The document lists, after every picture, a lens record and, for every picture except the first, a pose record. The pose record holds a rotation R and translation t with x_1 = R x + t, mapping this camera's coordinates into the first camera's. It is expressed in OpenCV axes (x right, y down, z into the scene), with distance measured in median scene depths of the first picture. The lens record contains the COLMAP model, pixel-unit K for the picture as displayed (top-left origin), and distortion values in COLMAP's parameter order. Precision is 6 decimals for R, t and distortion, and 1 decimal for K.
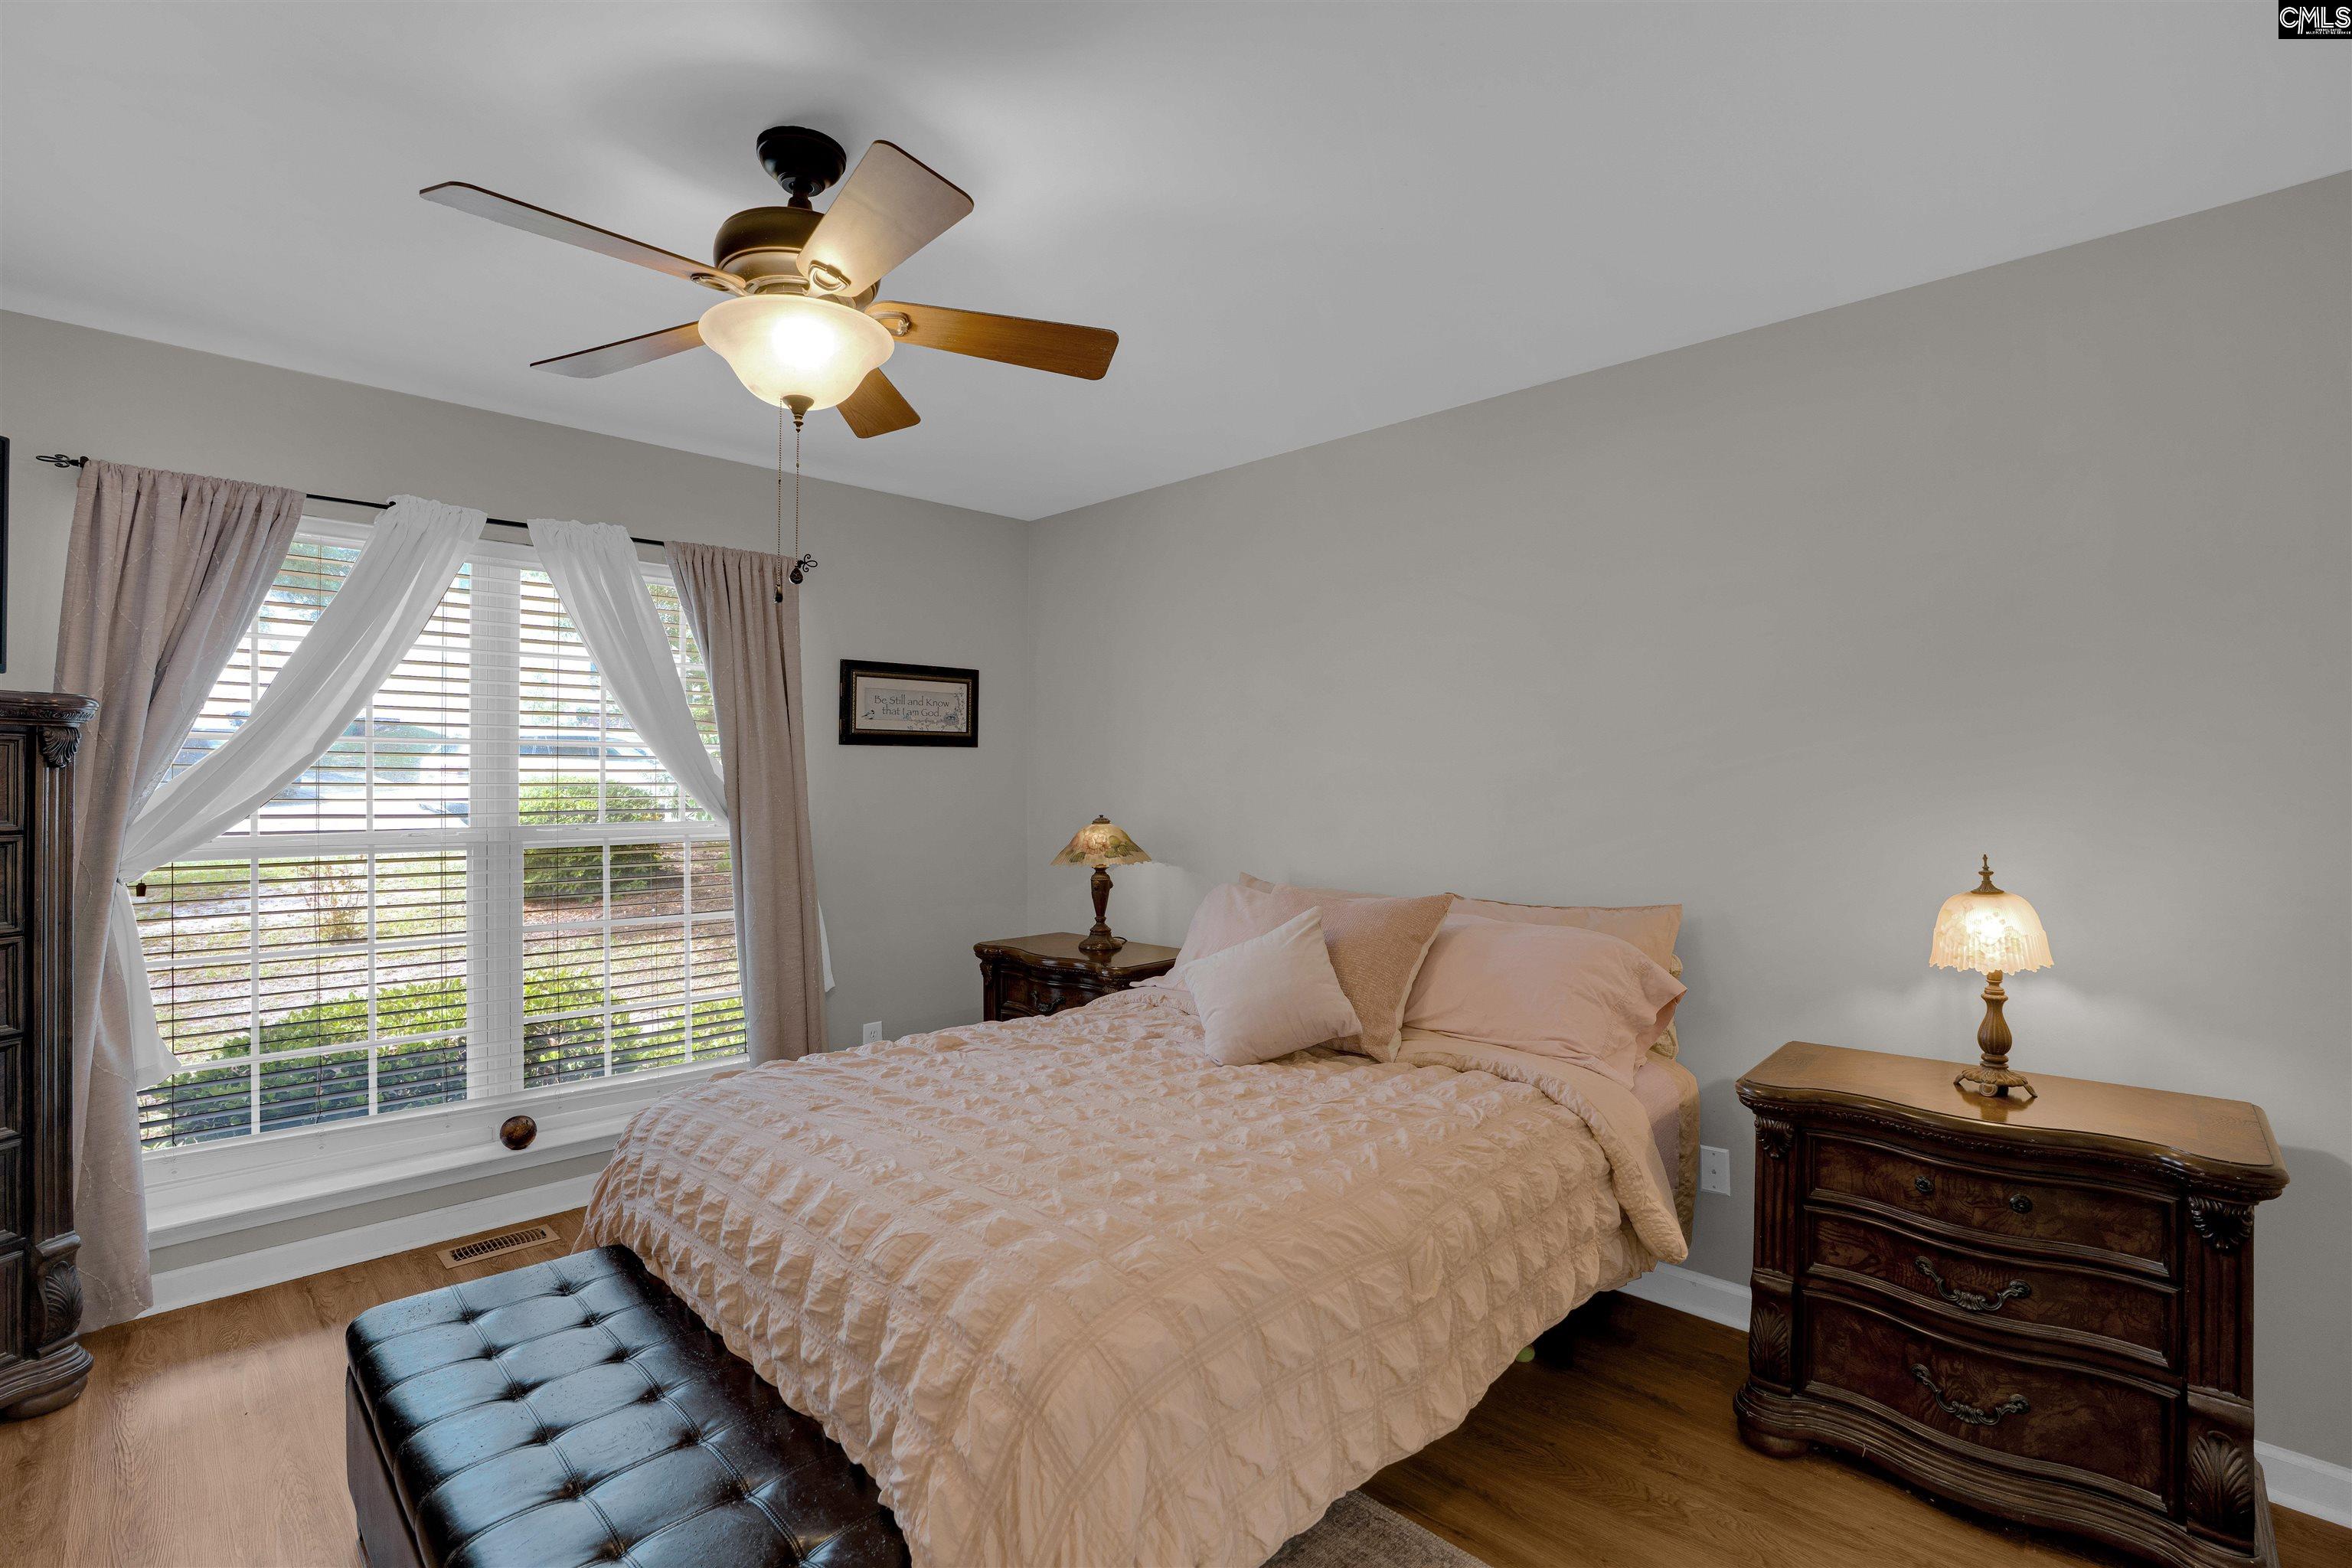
lens RADIAL K [[1102.3, 0, 1182.7], [0, 1102.3, 786.2], [0, 0, 1]] dist [-0.023858, 0.000571]
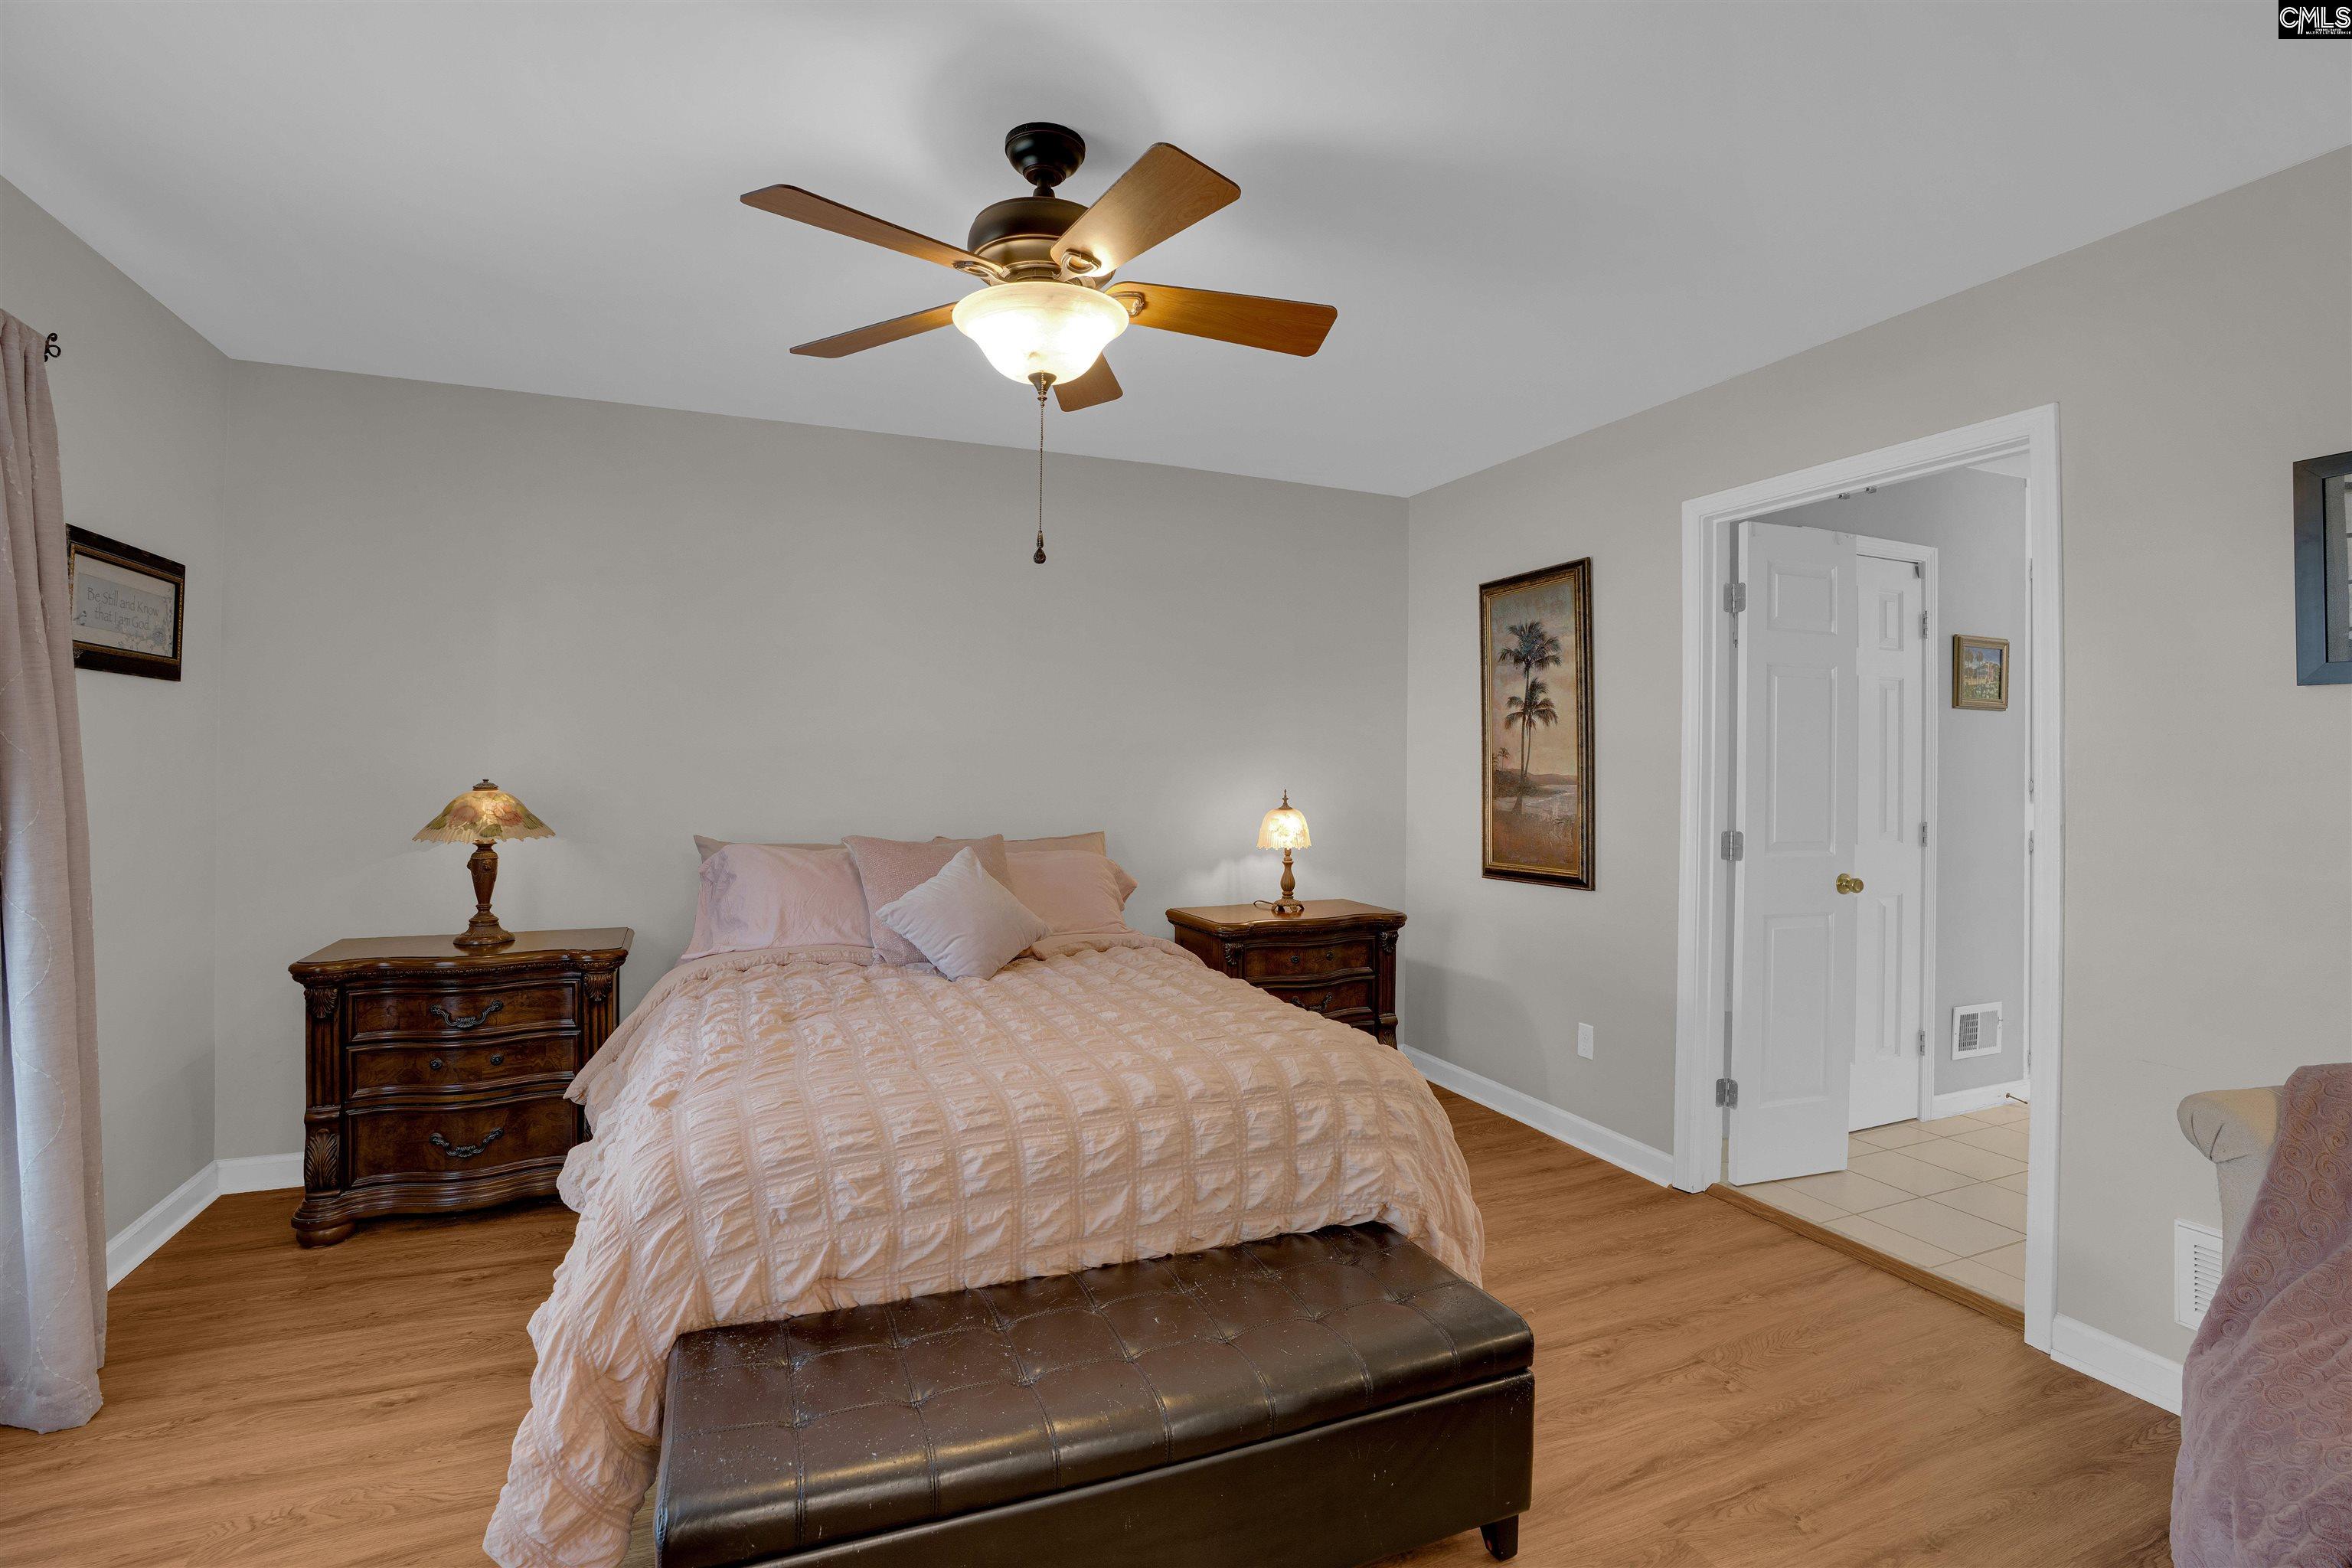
lens RADIAL K [[1102.3, 0, 1182.7], [0, 1102.3, 786.2], [0, 0, 1]] dist [-0.023858, 0.000571]
pose [[0.388469, -0.010283, 0.921405, -0.967083], [-0.006994, 0.999876, 0.014107, 0.025268], [-0.921435, -0.011924, 0.388348, 0.335022]]
